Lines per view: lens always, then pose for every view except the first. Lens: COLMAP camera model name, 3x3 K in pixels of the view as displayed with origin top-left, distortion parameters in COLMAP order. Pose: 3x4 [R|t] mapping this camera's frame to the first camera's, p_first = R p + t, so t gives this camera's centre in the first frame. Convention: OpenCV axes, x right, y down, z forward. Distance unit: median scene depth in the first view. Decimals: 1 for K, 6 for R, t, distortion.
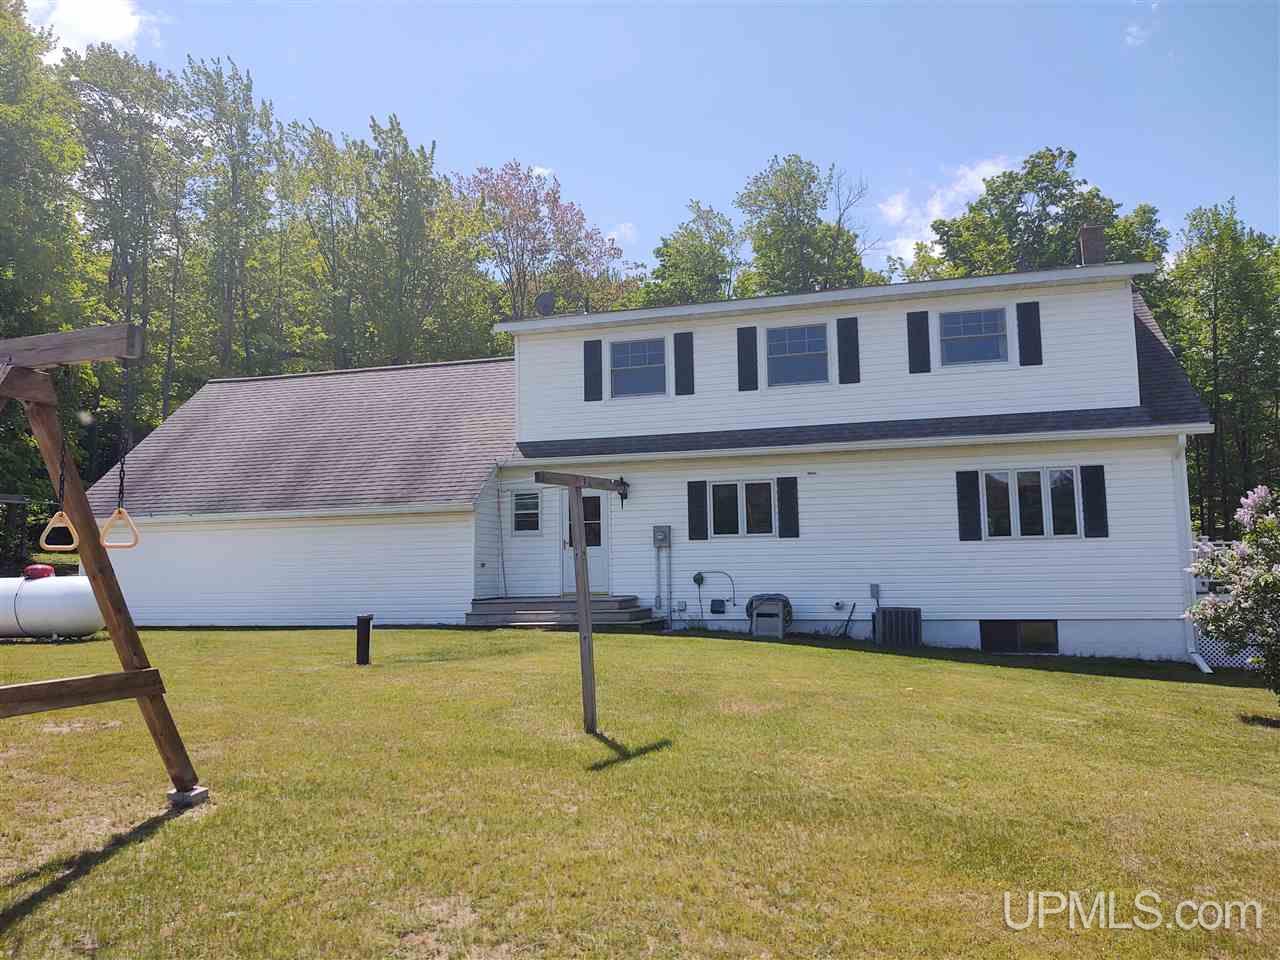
lens RADIAL K [[976.7, 0, 640.6], [0, 976.7, 481.0], [0, 0, 1]] dist [0.023396, -0.043035]
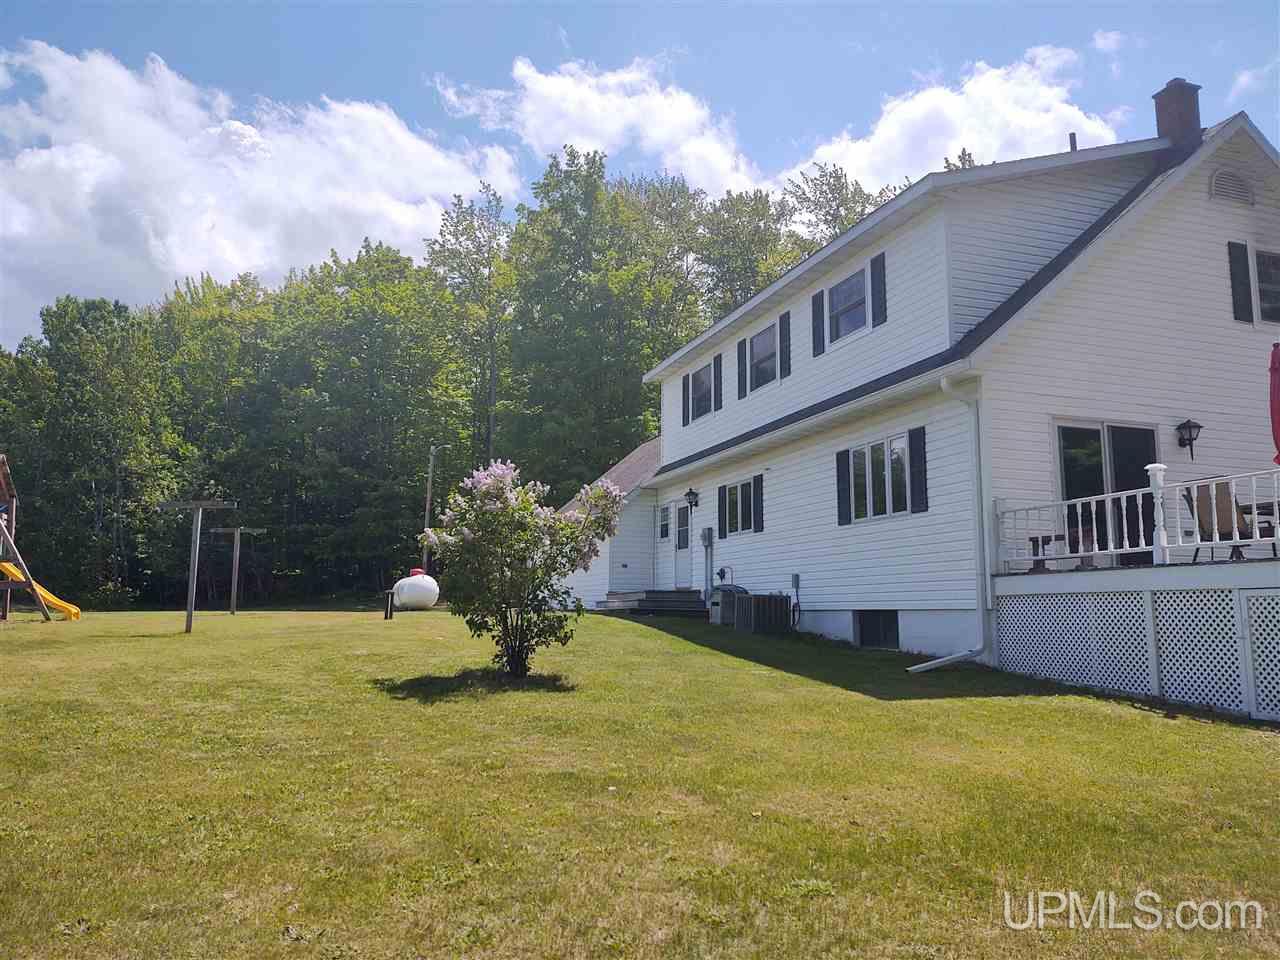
lens RADIAL K [[976.7, 0, 640.0], [0, 976.7, 483.1], [0, 0, 1]] dist [0.023396, -0.043035]
pose [[0.567615, -0.092228, -0.818112, 0.932636], [0.066615, 0.995592, -0.066017, 0.065577], [0.820595, -0.017026, 0.571256, 0.291961]]
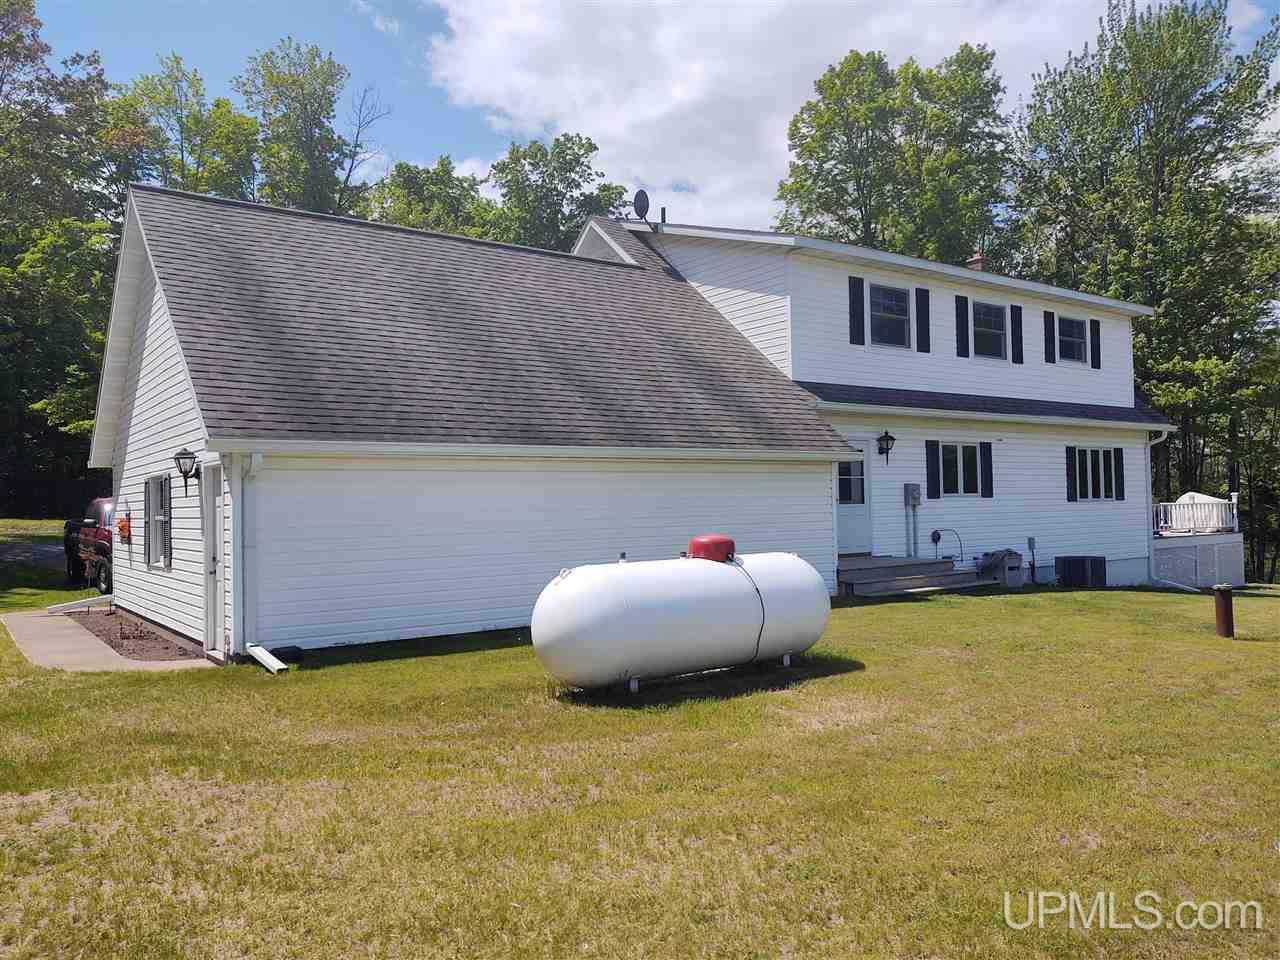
lens RADIAL K [[976.7, 0, 629.9], [0, 976.7, 477.3], [0, 0, 1]] dist [0.023396, -0.043035]
pose [[0.619467, 0.025786, 0.784599, -0.944177], [-0.066890, 0.997559, 0.020027, 0.039753], [-0.782168, -0.064888, 0.619680, 0.627493]]
